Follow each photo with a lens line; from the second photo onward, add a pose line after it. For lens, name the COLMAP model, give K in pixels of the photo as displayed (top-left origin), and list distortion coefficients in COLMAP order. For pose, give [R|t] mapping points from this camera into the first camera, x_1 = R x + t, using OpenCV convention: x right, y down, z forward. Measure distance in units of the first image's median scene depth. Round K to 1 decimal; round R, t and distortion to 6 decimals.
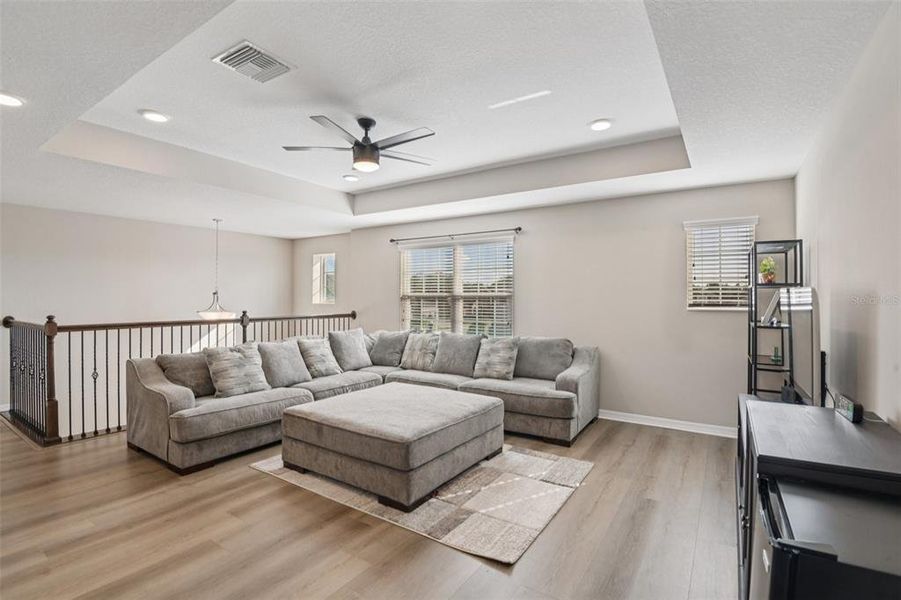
lens RADIAL K [[424.5, 0, 452.0], [0, 424.5, 298.0], [0, 0, 1]] dist [-0.001372, -0.000351]
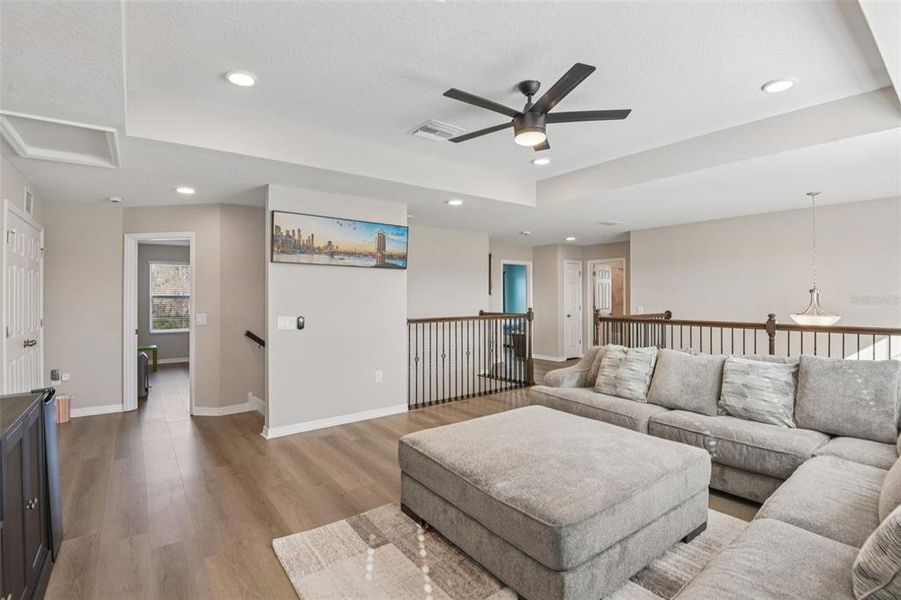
lens RADIAL K [[424.5, 0, 452.0], [0, 424.5, 298.0], [0, 0, 1]] dist [-0.001372, -0.000351]
pose [[-0.312801, 0.000938, -0.949818, 0.435719], [-0.001337, 0.999998, 0.001428, 0.001163], [0.949818, 0.001717, -0.312799, 0.761539]]
